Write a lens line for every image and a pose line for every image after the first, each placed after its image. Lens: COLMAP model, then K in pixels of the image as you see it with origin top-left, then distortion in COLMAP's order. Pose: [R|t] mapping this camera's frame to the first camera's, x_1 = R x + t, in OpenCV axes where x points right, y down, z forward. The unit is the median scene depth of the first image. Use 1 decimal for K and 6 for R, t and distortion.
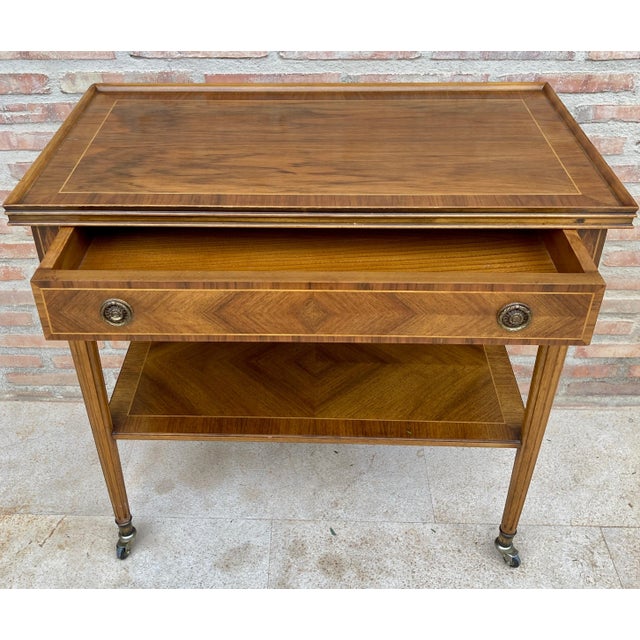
lens RADIAL K [[723.2, 0, 287.2], [0, 723.2, 285.4], [0, 0, 1]] dist [0.022842, 0.000000]
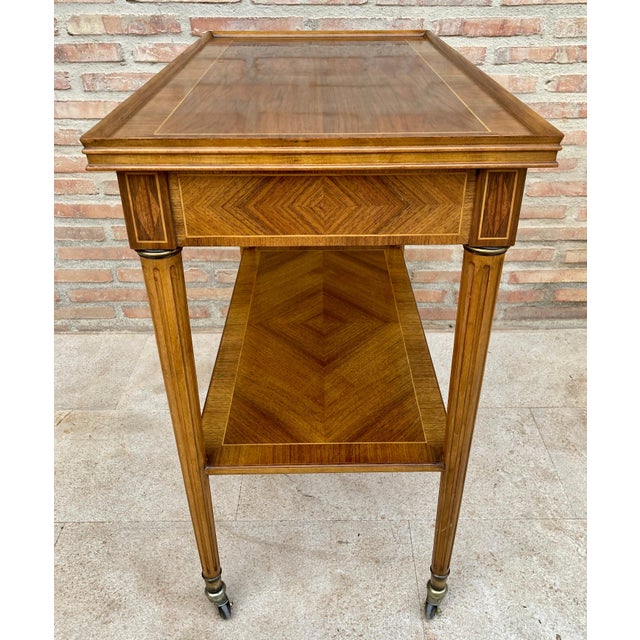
lens RADIAL K [[607.0, 0, 328.6], [0, 607.0, 306.8], [0, 0, 1]] dist [0.036421, 0.000000]
pose [[0.998989, -0.008909, 0.044053, 0.063667], [0.011912, 0.997588, -0.068381, 0.245876], [-0.043338, 0.068837, 0.996686, 0.011260]]
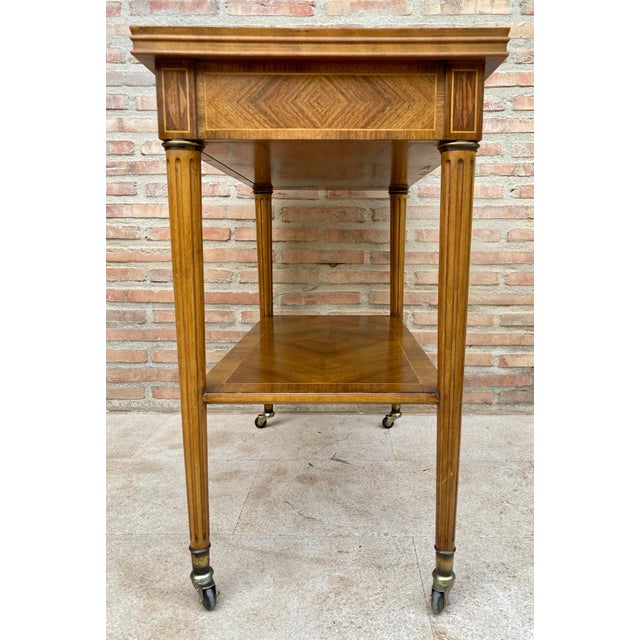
lens RADIAL K [[523.4, 0, 337.1], [0, 523.4, 314.4], [0, 0, 1]] dist [0.044822, -0.046088]
pose [[0.999598, 0.015901, 0.023491, 0.087554], [-0.004159, 0.901312, -0.433150, 0.523582], [-0.028060, 0.432878, 0.901016, 0.112002]]
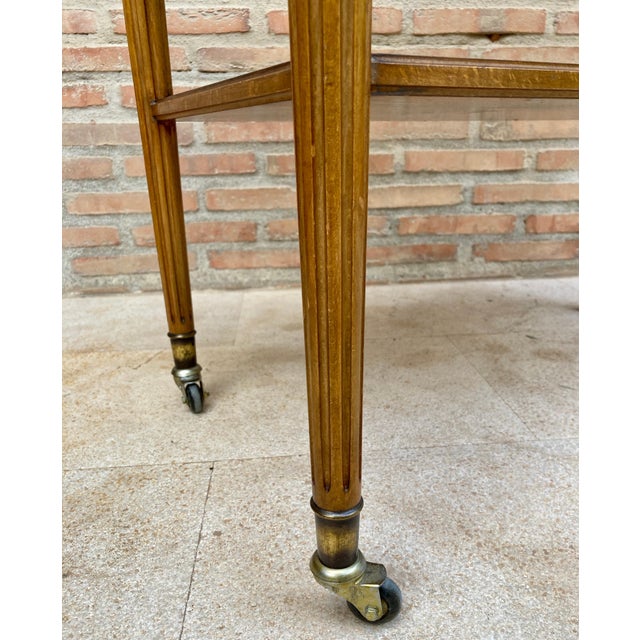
lens RADIAL K [[567.6, 0, 332.1], [0, 567.6, 345.2], [0, 0, 1]] dist [0.003827, -0.005534]
pose [[0.991719, -0.044617, 0.120430, -0.228504], [0.072996, 0.967346, -0.242720, 0.506107], [-0.105668, 0.249501, 0.962592, 0.482546]]
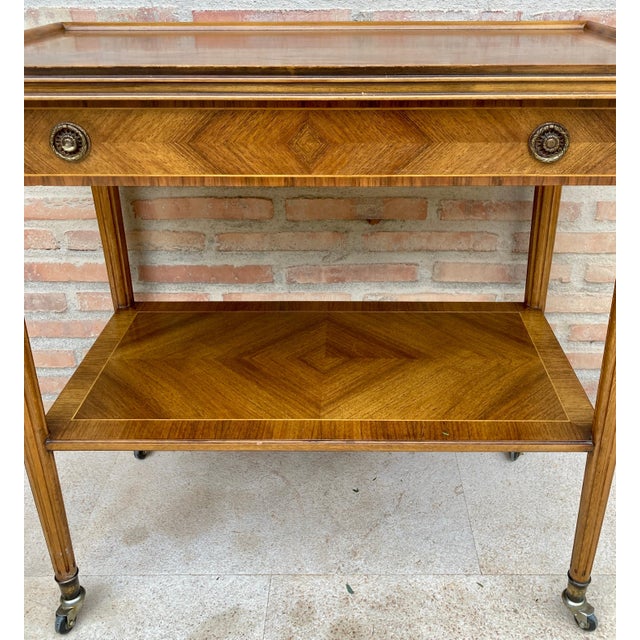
lens RADIAL K [[680.4, 0, 345.8], [0, 680.4, 262.2], [0, 0, 1]] dist [0.008436, 0.000000]
pose [[0.999333, -0.001736, 0.036469, 0.035332], [0.008333, 0.983353, -0.181516, 0.139484], [-0.035547, 0.181699, 0.982711, 0.247189]]
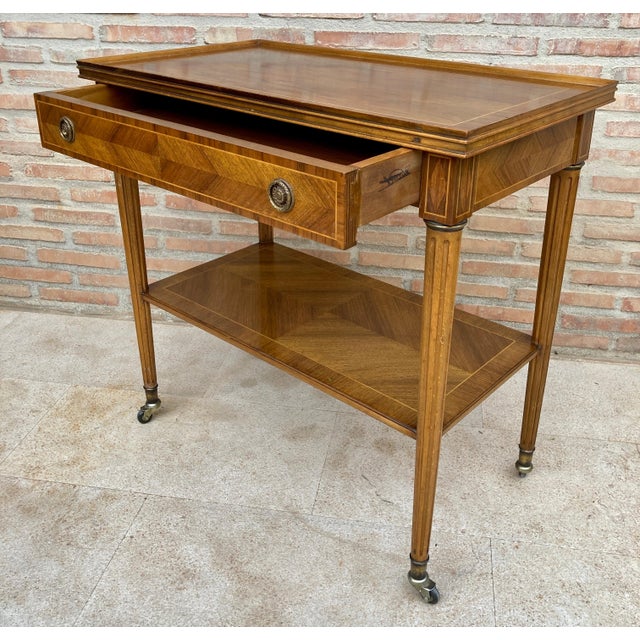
lens RADIAL K [[680.4, 0, 330.8], [0, 680.4, 257.7], [0, 0, 1]] dist [0.008436, 0.000000]
pose [[0.991868, 0.072392, -0.104679, 0.067858], [-0.091359, 0.977605, -0.189585, 0.313486], [0.088610, 0.197607, 0.976268, -0.094950]]
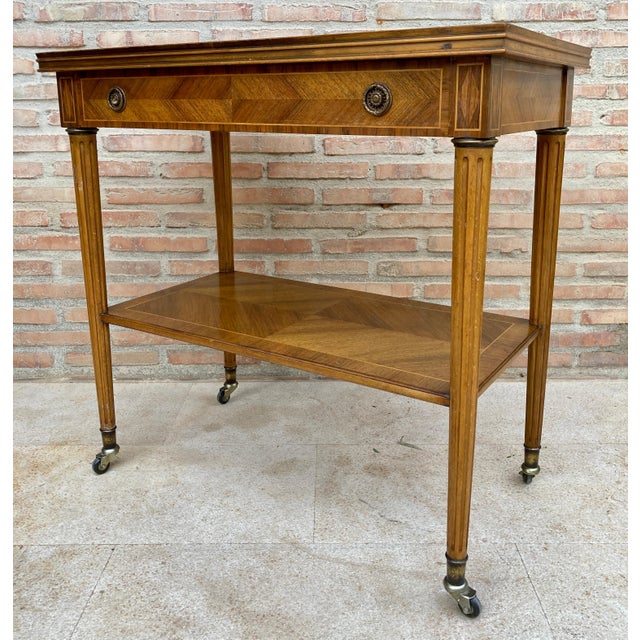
lens RADIAL K [[660.1, 0, 328.6], [0, 660.1, 251.8], [0, 0, 1]] dist [0.013243, 0.000000]
pose [[0.999283, 0.005509, 0.037450, -0.044142], [0.009001, 0.926399, -0.376436, 0.458549], [-0.036768, 0.376504, 0.925685, 0.020919]]
